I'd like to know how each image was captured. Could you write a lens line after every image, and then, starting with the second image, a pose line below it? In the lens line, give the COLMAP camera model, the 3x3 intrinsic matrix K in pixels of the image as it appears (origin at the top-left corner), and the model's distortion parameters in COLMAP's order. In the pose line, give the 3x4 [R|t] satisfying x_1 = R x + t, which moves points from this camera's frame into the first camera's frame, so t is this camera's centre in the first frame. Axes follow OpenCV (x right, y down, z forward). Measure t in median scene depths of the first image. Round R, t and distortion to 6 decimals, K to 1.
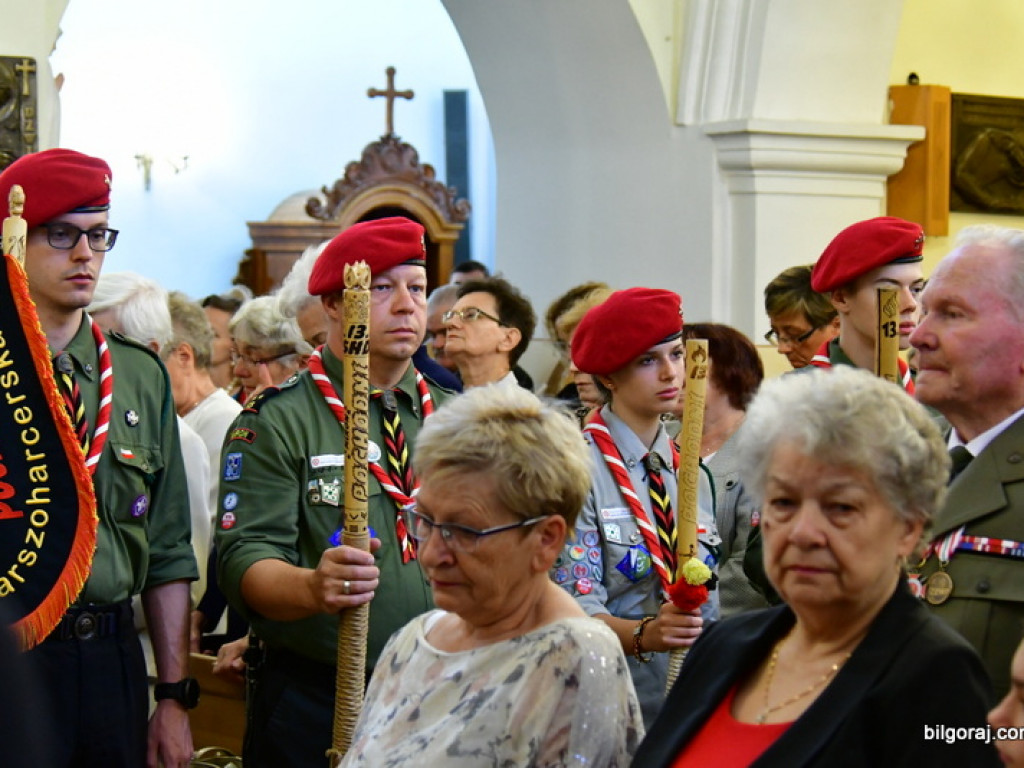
lens RADIAL K [[2093.5, 0, 512.0], [0, 2093.5, 384.0], [0, 0, 1]] dist [0.020610, 0.078598]
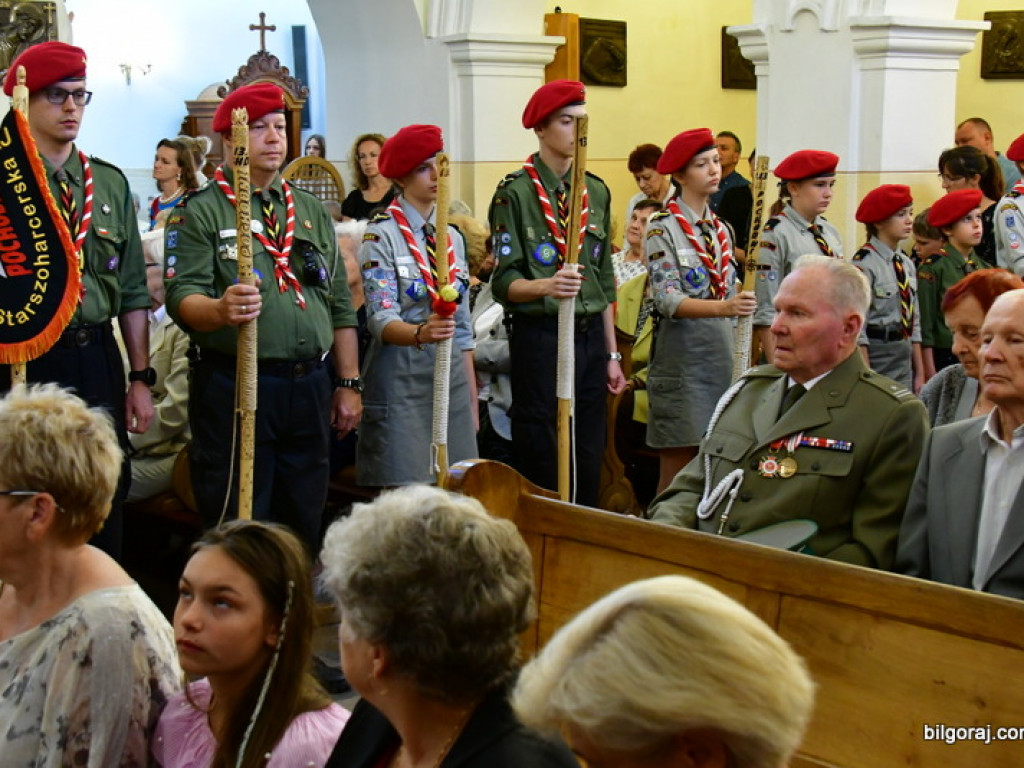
lens RADIAL K [[1656.9, 0, 512.9], [0, 1656.9, 386.9], [0, 0, 1]] dist [0.005658, 0.035797]
pose [[0.995537, -0.029433, 0.089666, 0.013751], [0.017375, 0.991044, 0.132400, -0.012400], [-0.092760, -0.130251, 0.987132, -0.331326]]
